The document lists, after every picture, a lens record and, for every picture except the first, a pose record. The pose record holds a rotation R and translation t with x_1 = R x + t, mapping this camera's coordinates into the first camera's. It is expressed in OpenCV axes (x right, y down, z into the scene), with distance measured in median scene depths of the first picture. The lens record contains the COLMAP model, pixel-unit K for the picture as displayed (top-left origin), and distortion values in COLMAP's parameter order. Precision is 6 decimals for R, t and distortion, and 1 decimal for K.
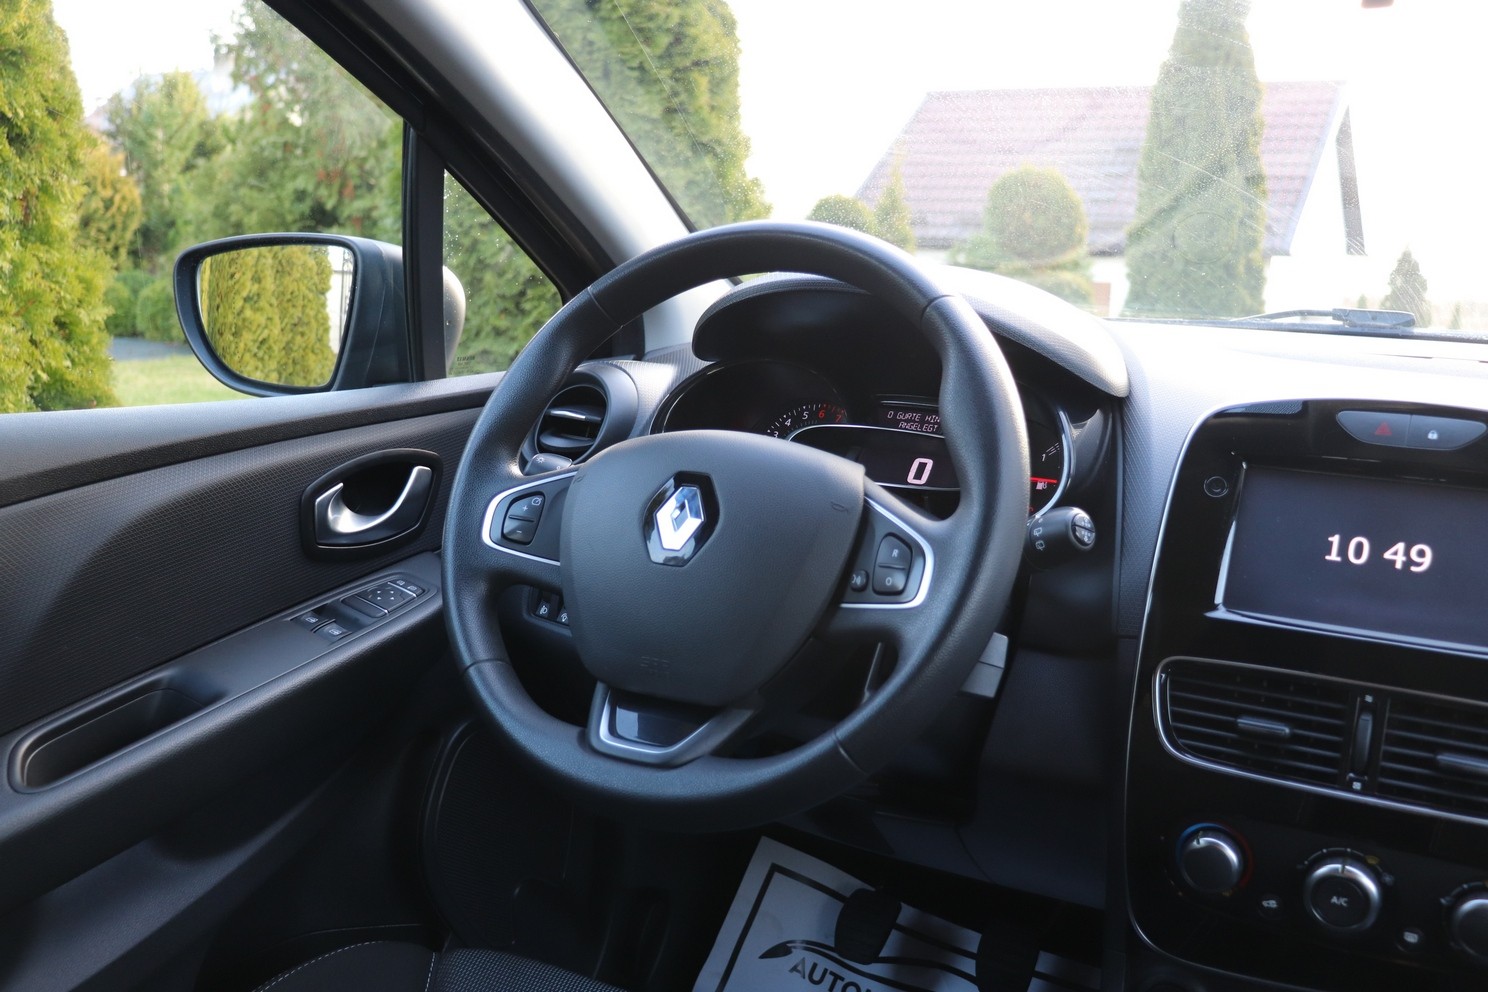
lens RADIAL K [[1425.4, 0, 744.0], [0, 1425.4, 496.0], [0, 0, 1]] dist [-0.145229, 0.200925]
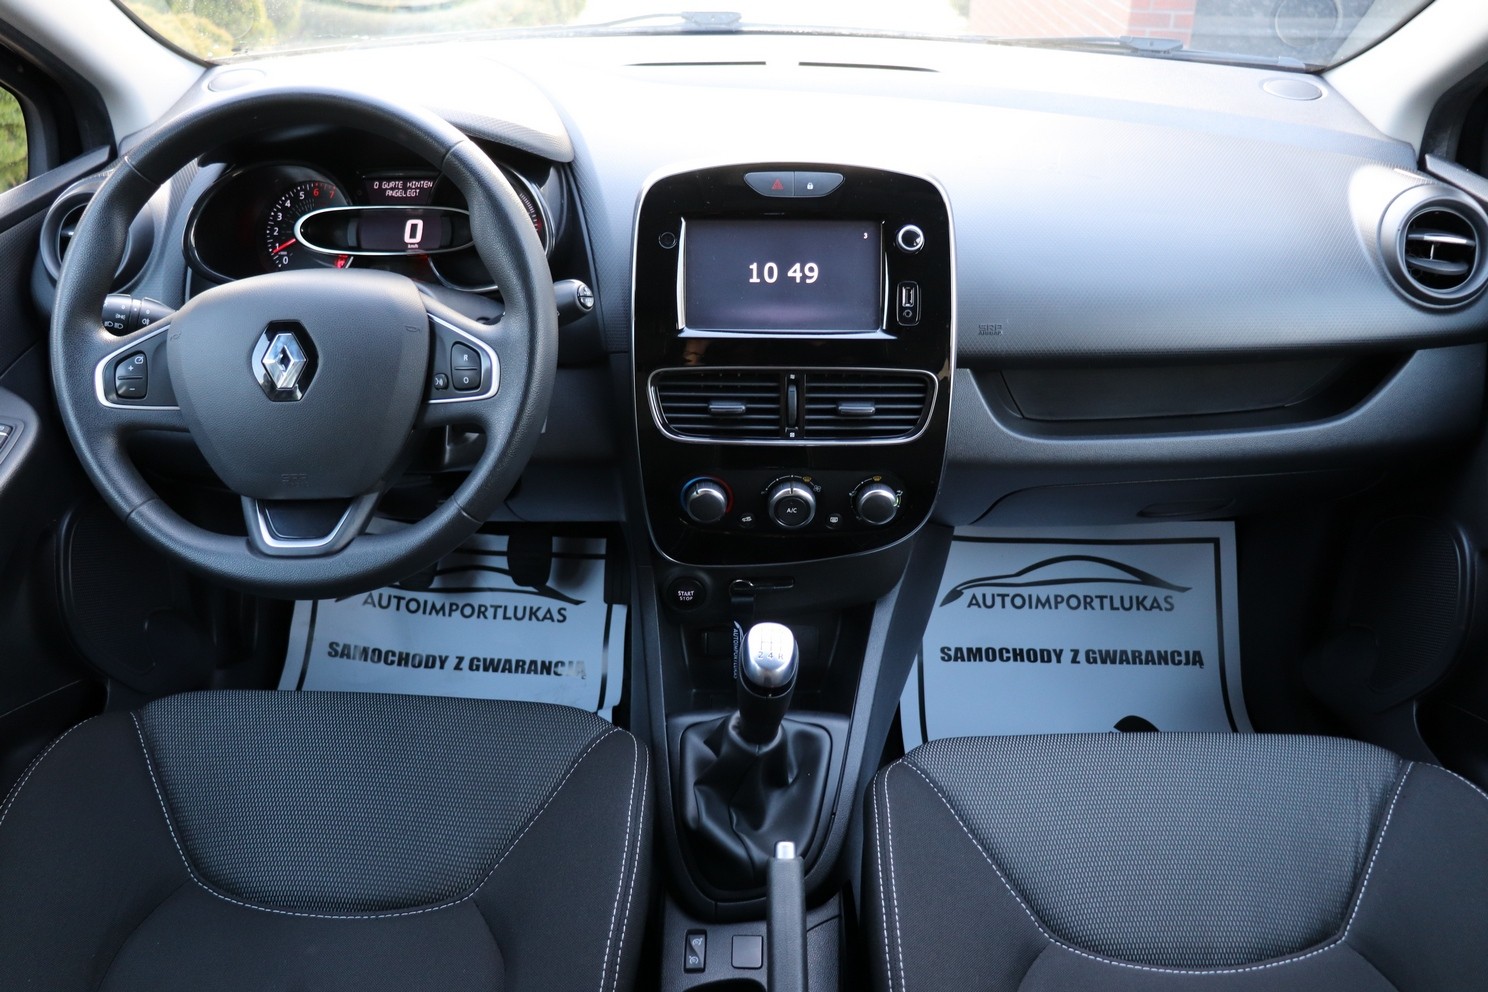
lens RADIAL K [[1222.9, 0, 744.0], [0, 1222.9, 496.0], [0, 0, 1]] dist [-0.173122, 0.152532]
pose [[0.871500, -0.272192, 0.407921, -0.152535], [0.113221, 0.921026, 0.372682, -0.218499], [-0.477147, -0.278607, 0.833492, -0.084246]]
